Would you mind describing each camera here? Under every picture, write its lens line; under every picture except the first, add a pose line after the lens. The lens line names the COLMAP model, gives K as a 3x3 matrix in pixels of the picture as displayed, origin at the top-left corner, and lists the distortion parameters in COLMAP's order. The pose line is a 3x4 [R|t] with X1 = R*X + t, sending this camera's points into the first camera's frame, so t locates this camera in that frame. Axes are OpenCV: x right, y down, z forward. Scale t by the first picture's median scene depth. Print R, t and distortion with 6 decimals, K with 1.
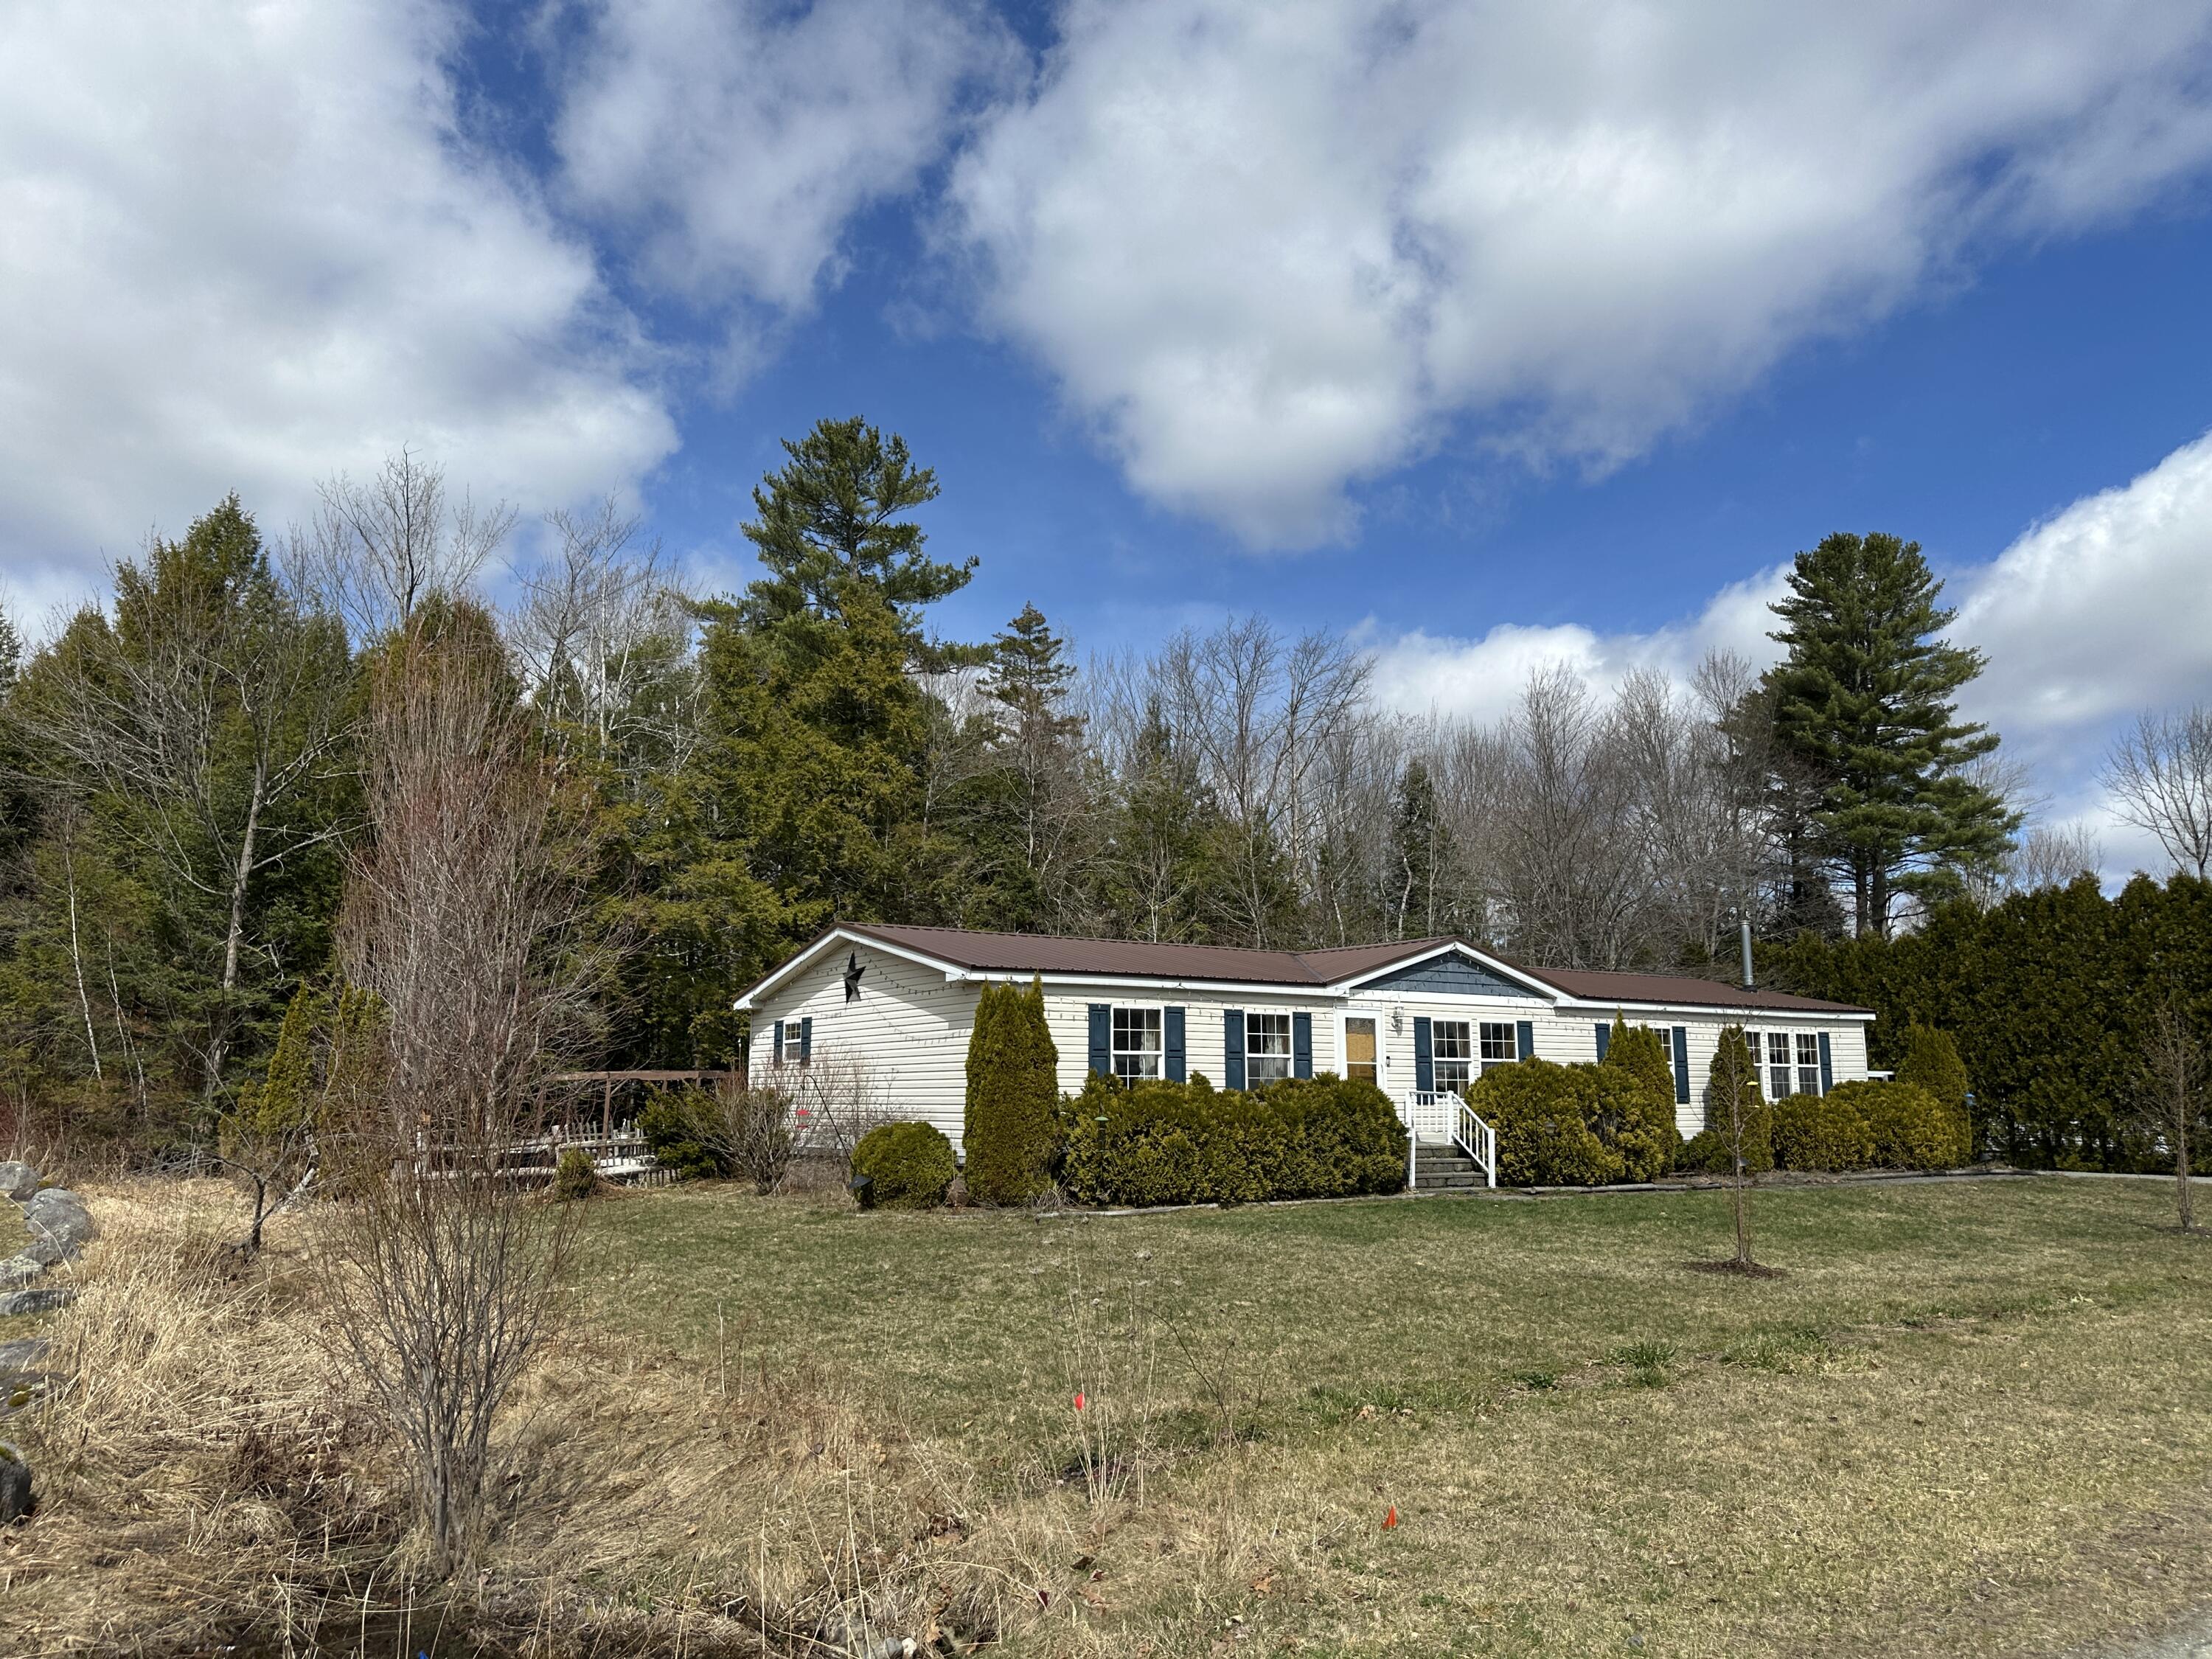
lens RADIAL K [[1543.0, 0, 1106.0], [0, 1543.0, 829.5], [0, 0, 1]] dist [0.171233, -0.095877]
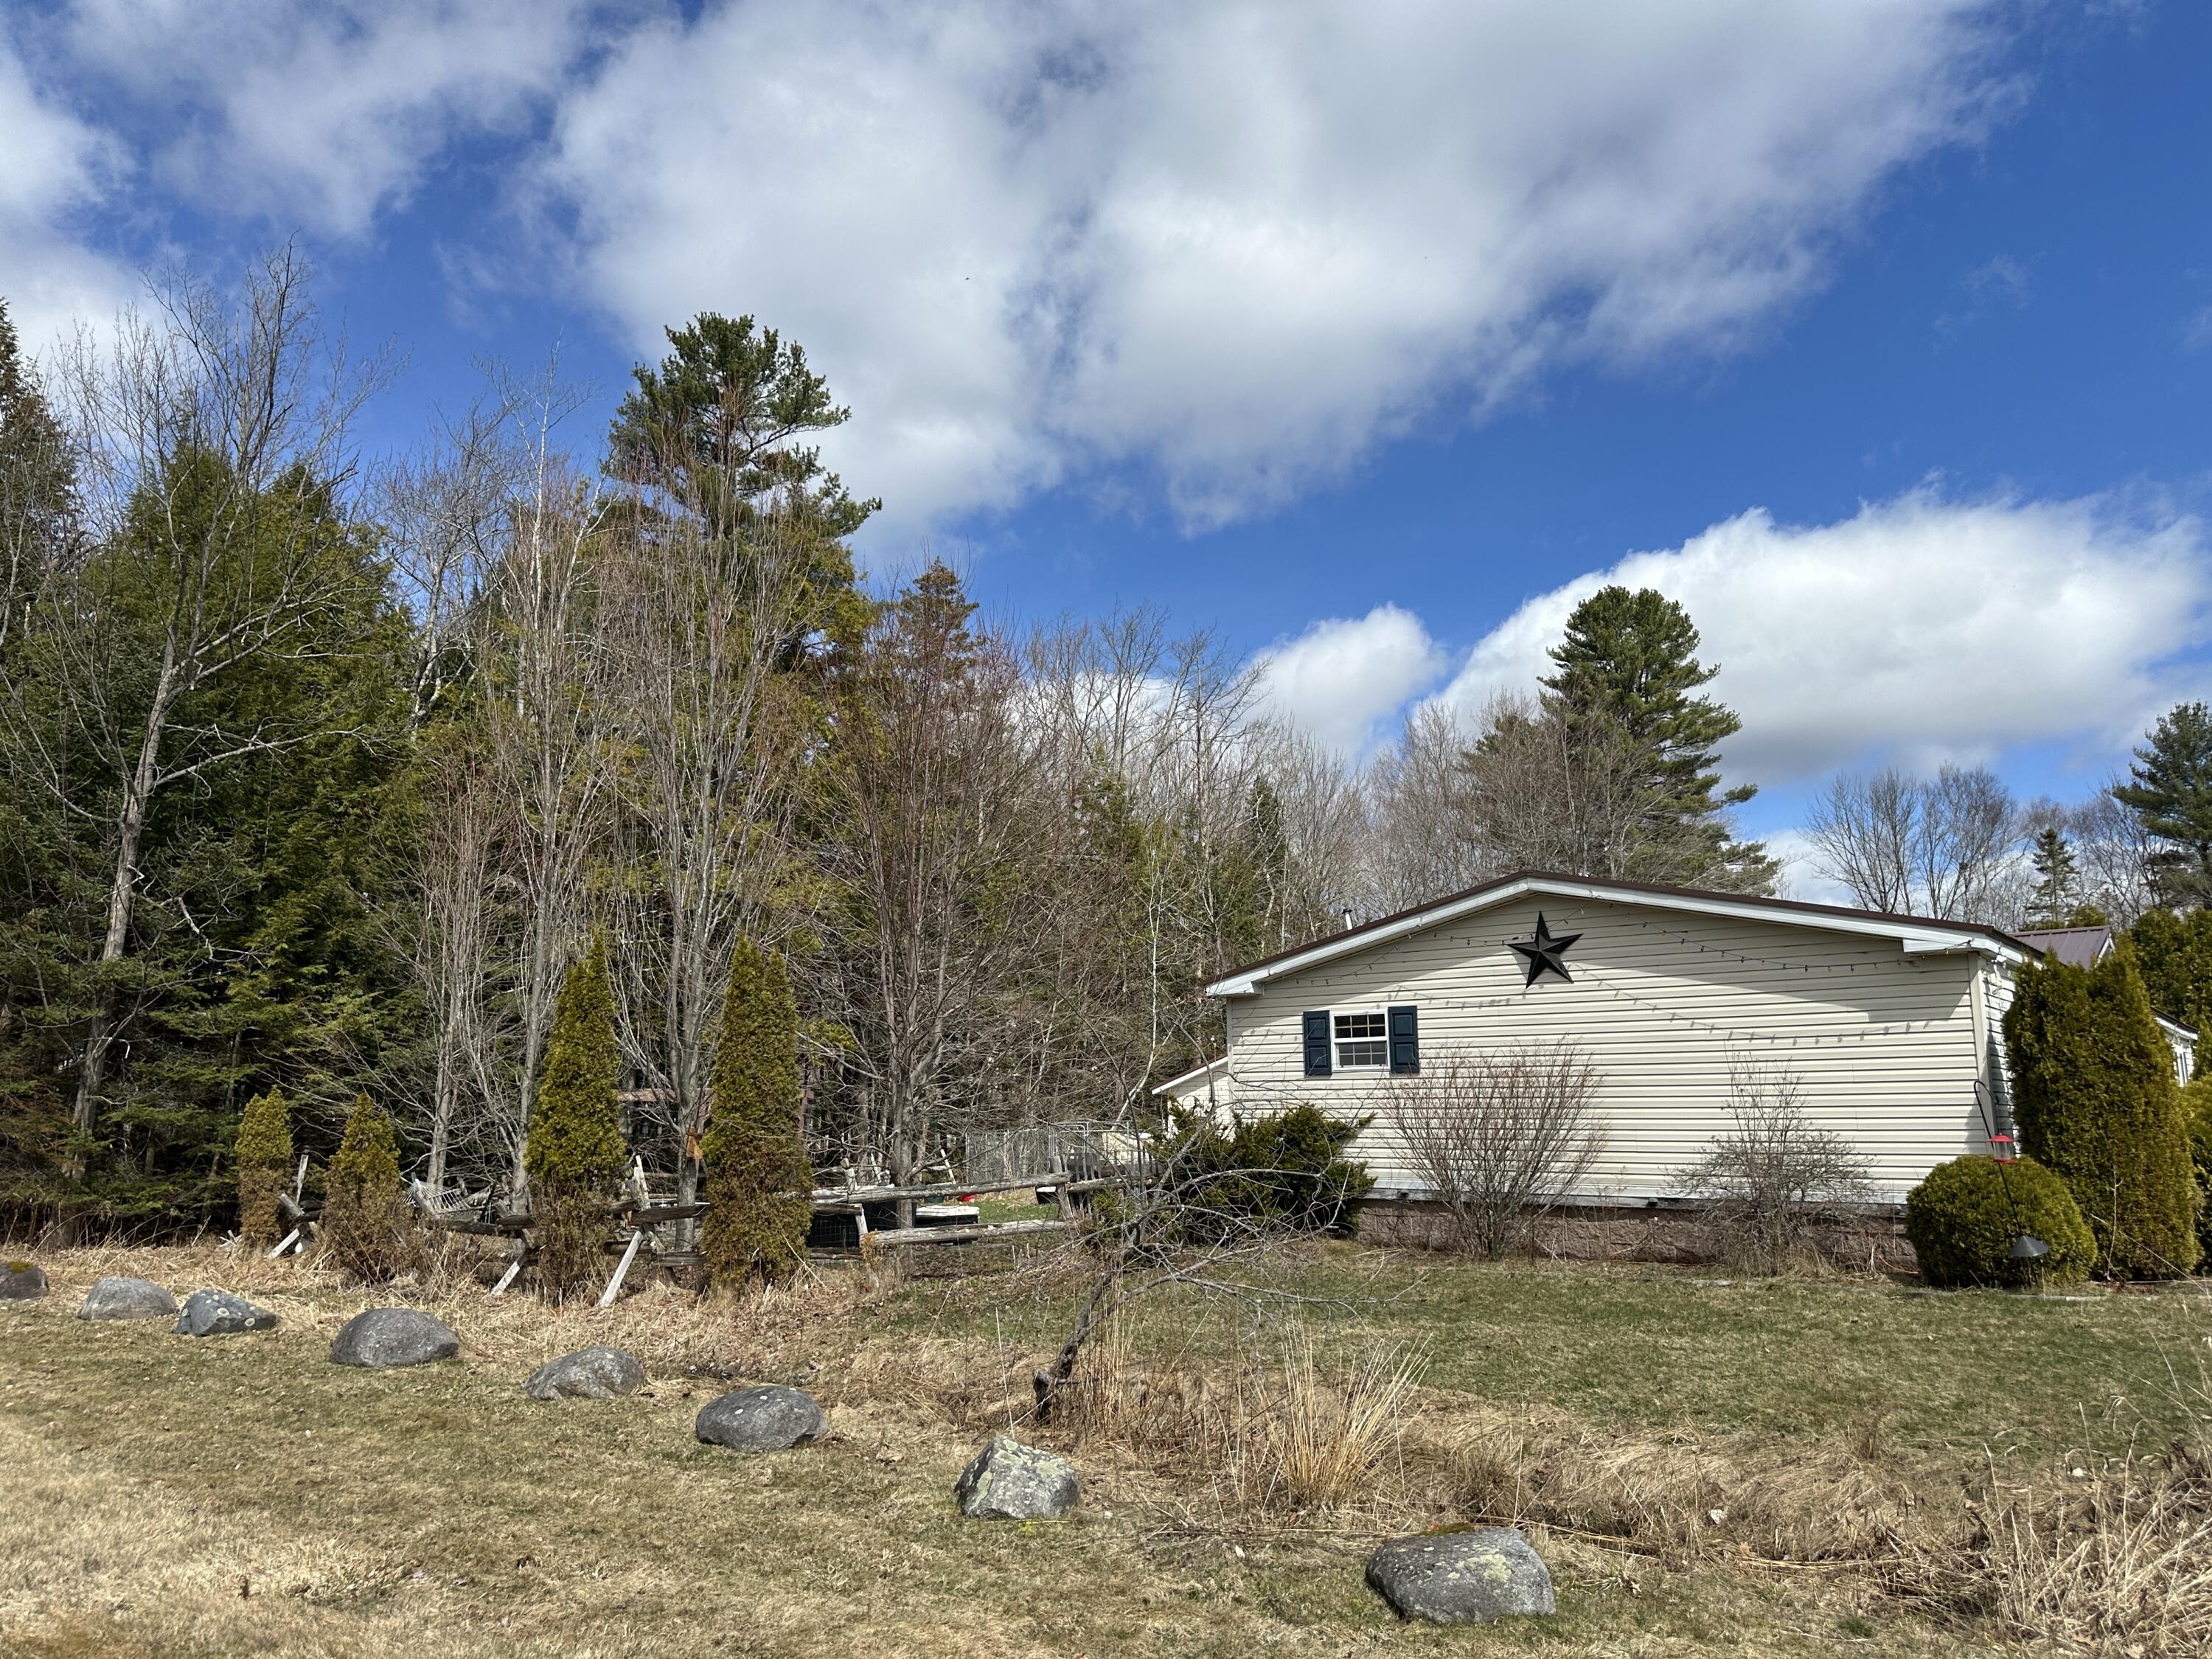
lens RADIAL K [[1543.0, 0, 1106.0], [0, 1543.0, 829.5], [0, 0, 1]] dist [0.171233, -0.095877]
pose [[0.953212, 0.054434, 0.297360, -0.340916], [-0.047820, 0.998421, -0.029478, 0.042978], [-0.298495, 0.013880, 0.954310, 0.227265]]
